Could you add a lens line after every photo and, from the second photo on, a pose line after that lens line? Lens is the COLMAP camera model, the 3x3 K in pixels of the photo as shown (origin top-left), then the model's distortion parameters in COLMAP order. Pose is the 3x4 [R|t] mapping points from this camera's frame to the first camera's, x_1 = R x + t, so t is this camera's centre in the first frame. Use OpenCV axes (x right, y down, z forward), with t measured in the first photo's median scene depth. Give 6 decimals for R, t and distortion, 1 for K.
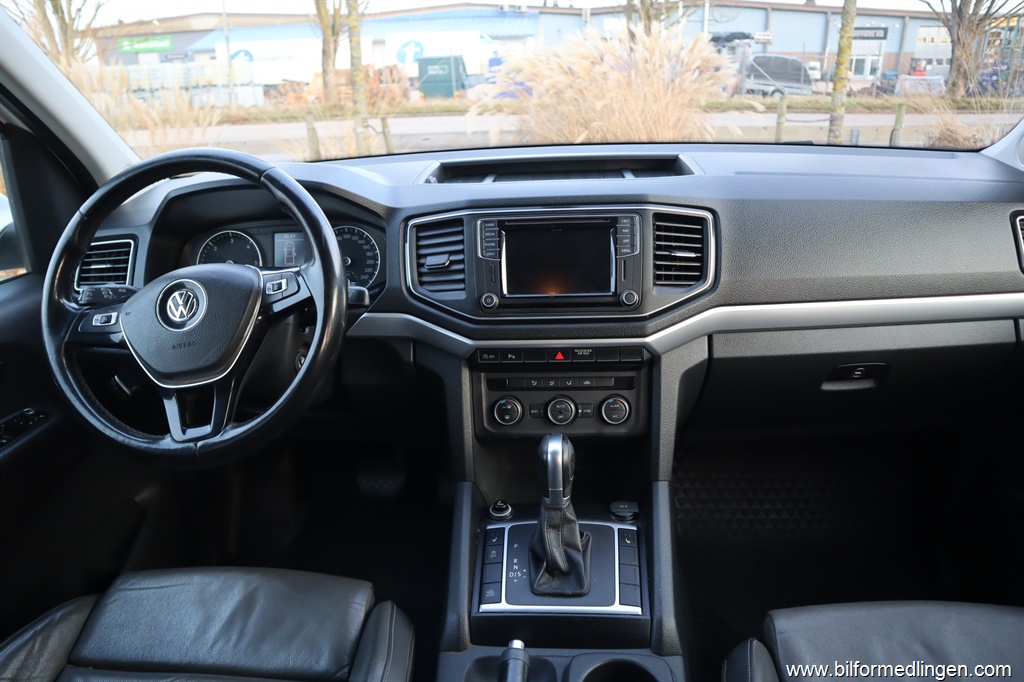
lens RADIAL K [[708.0, 0, 512.0], [0, 708.0, 341.0], [0, 0, 1]] dist [-0.118769, 0.072711]
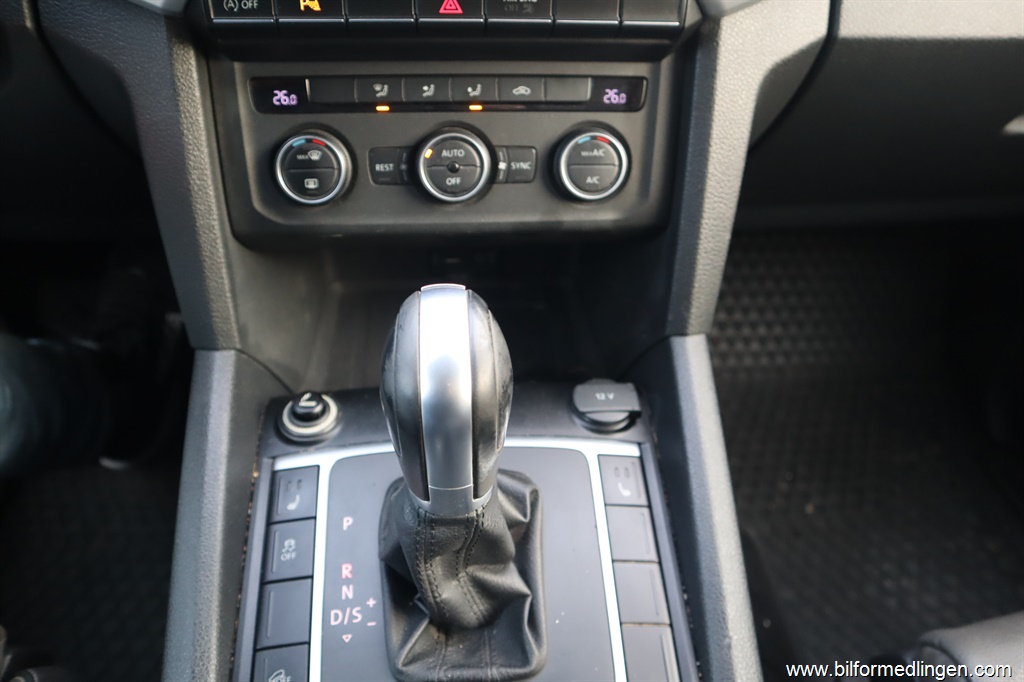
lens RADIAL K [[708.0, 0, 512.0], [0, 708.0, 341.0], [0, 0, 1]] dist [-0.118769, 0.072711]
pose [[0.983465, -0.043397, 0.175821, 0.029461], [-0.017430, 0.943672, 0.330422, 0.062699], [-0.180257, -0.328023, 0.927312, 0.613672]]
